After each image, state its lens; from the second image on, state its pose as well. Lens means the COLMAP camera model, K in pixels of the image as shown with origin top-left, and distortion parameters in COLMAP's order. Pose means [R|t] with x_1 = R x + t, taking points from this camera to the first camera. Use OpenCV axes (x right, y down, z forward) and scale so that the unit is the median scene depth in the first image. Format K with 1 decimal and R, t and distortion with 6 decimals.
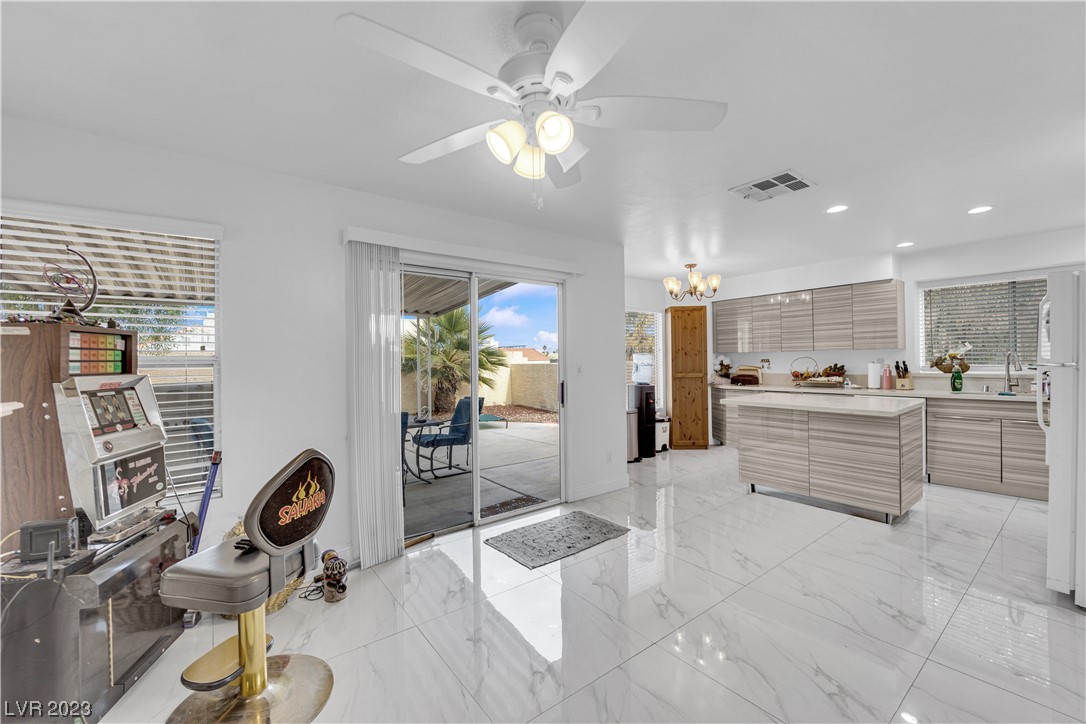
lens RADIAL K [[435.3, 0, 540.6], [0, 435.3, 358.0], [0, 0, 1]] dist [-0.013755, -0.001904]
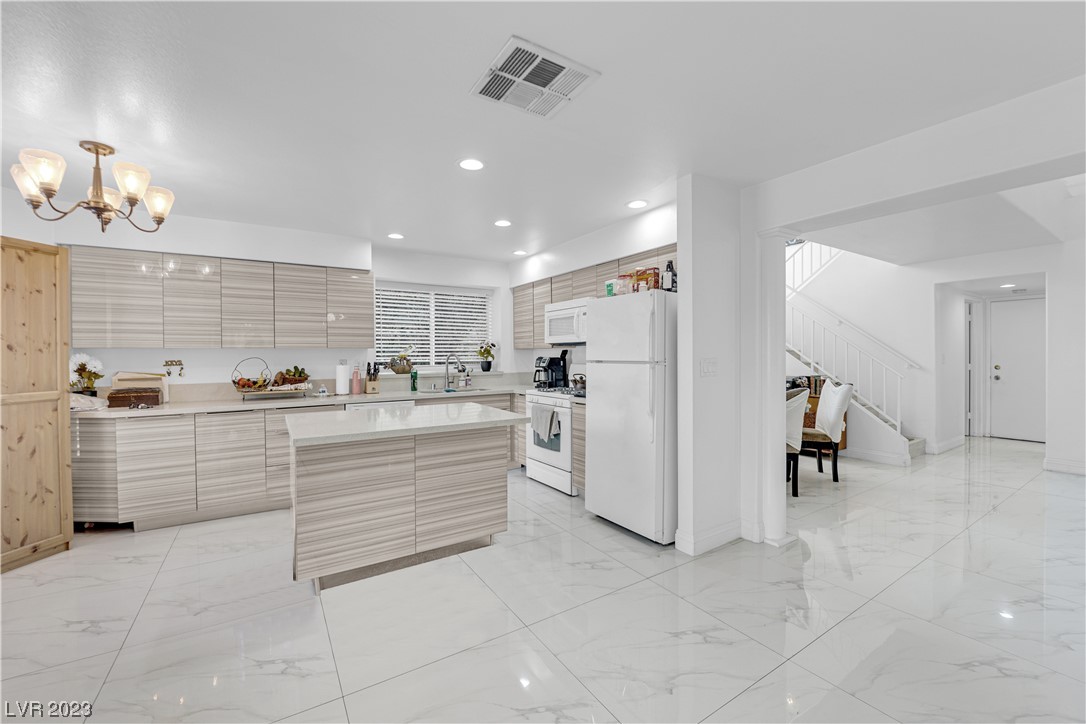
lens RADIAL K [[435.3, 0, 548.3], [0, 435.3, 357.9], [0, 0, 1]] dist [-0.013755, -0.001904]
pose [[0.079865, 0.007205, 0.996780, -0.049840], [0.000539, 0.999973, -0.007271, 0.004286], [-0.996806, 0.001118, 0.079859, 0.526277]]
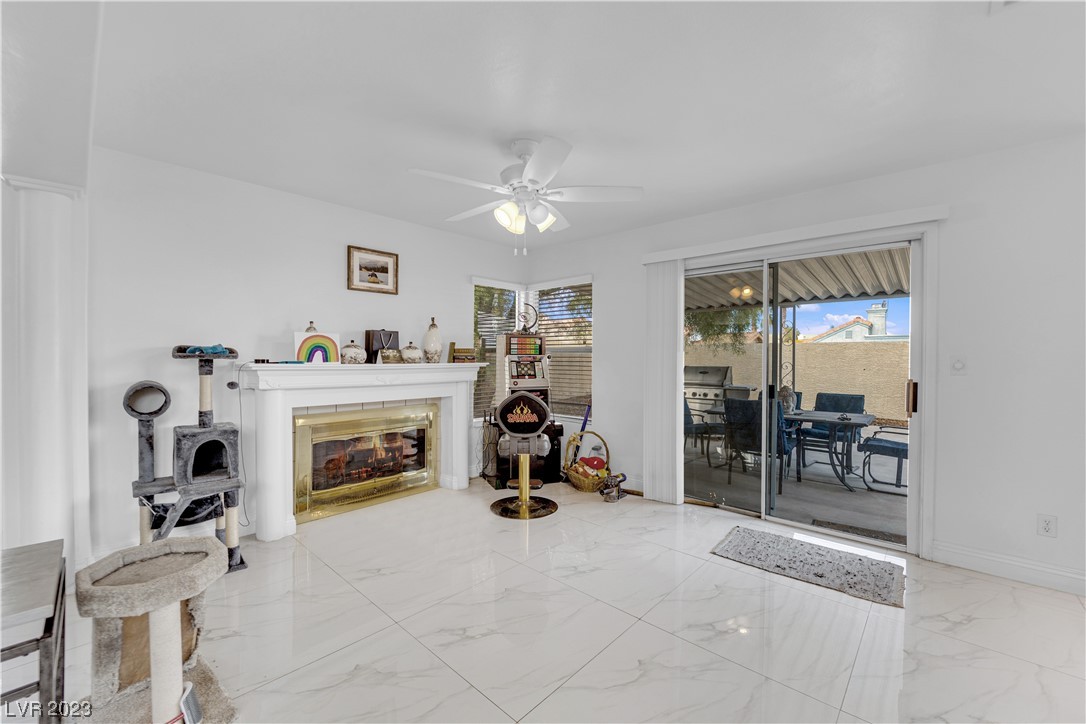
lens RADIAL K [[435.3, 0, 545.3], [0, 435.3, 356.9], [0, 0, 1]] dist [-0.013755, -0.001904]
pose [[0.179732, 0.016086, -0.983584, 0.481251], [-0.002086, 0.999870, 0.015971, 0.004094], [0.983713, -0.000819, 0.179743, 0.229179]]
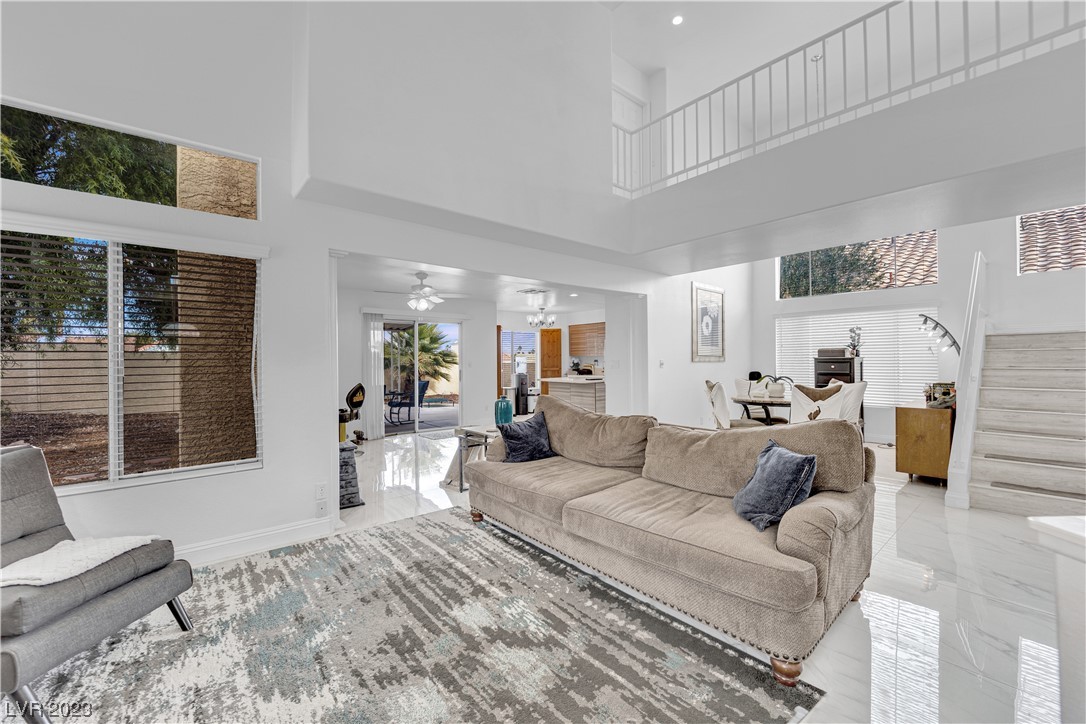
lens RADIAL K [[435.3, 0, 541.2], [0, 435.3, 363.2], [0, 0, 1]] dist [-0.013755, -0.001904]
pose [[0.998552, 0.005045, 0.053564, 0.254936], [-0.005637, 0.999925, 0.010912, -0.002945], [-0.053505, -0.011198, 0.998505, -0.873466]]
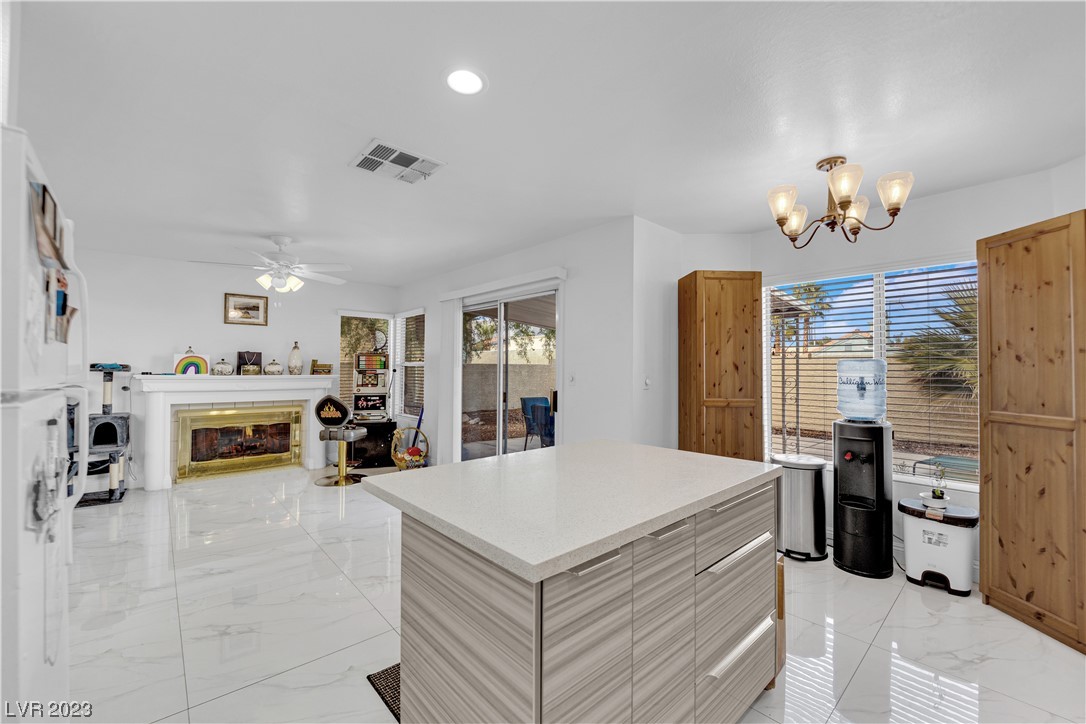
lens RADIAL K [[435.3, 0, 546.7], [0, 435.3, 360.4], [0, 0, 1]] dist [-0.013755, -0.001904]
pose [[0.086487, -0.002315, -0.996250, 0.791711], [-0.003534, 0.999990, -0.002630, -0.006972], [0.996247, 0.003749, 0.086478, 0.692978]]
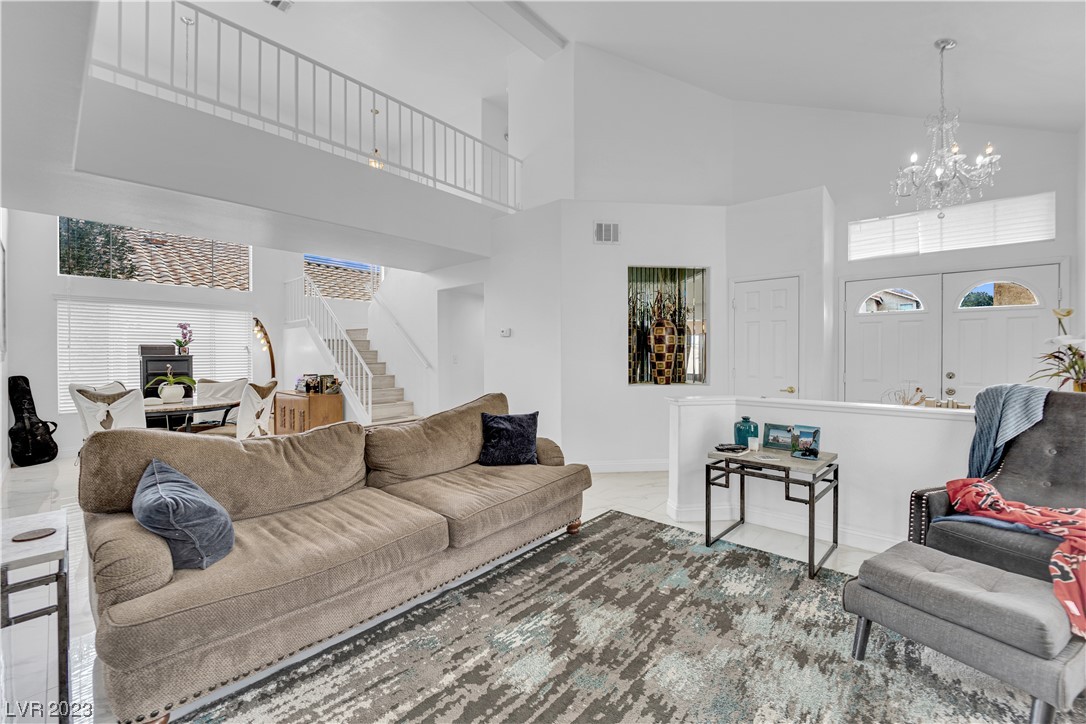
lens RADIAL K [[435.3, 0, 543.4], [0, 435.3, 360.0], [0, 0, 1]] dist [-0.013755, -0.001904]
pose [[-0.204919, -0.000315, 0.978779, -0.124396], [0.002729, 0.999996, 0.000893, 0.003089], [-0.978775, 0.002854, -0.204917, -0.389523]]
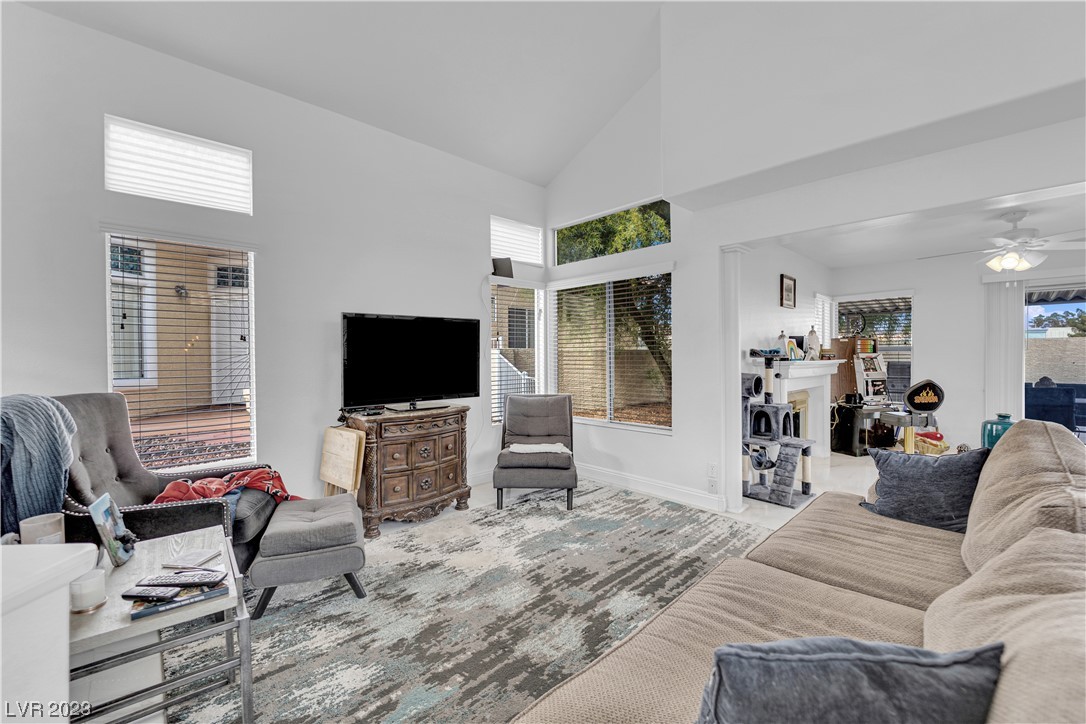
lens RADIAL K [[435.3, 0, 541.7], [0, 435.3, 357.2], [0, 0, 1]] dist [-0.013755, -0.001904]
pose [[0.109166, 0.019491, -0.993832, 0.625640], [0.008538, 0.999752, 0.020545, -0.005054], [0.993987, -0.010729, 0.108973, -0.575644]]
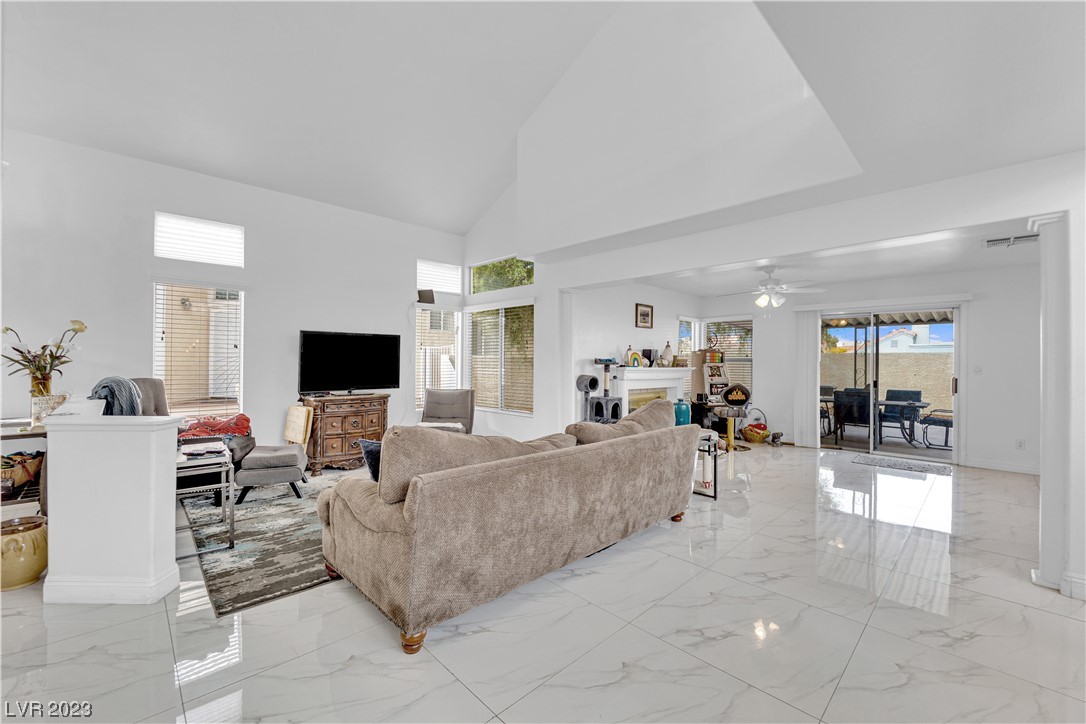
lens RADIAL K [[435.3, 0, 541.9], [0, 435.3, 357.7], [0, 0, 1]] dist [-0.013755, -0.001904]
pose [[0.118969, 0.007591, -0.992869, 0.980955], [-0.007368, 0.999950, 0.006762, -0.008635], [0.992871, 0.006511, 0.119019, -0.380565]]
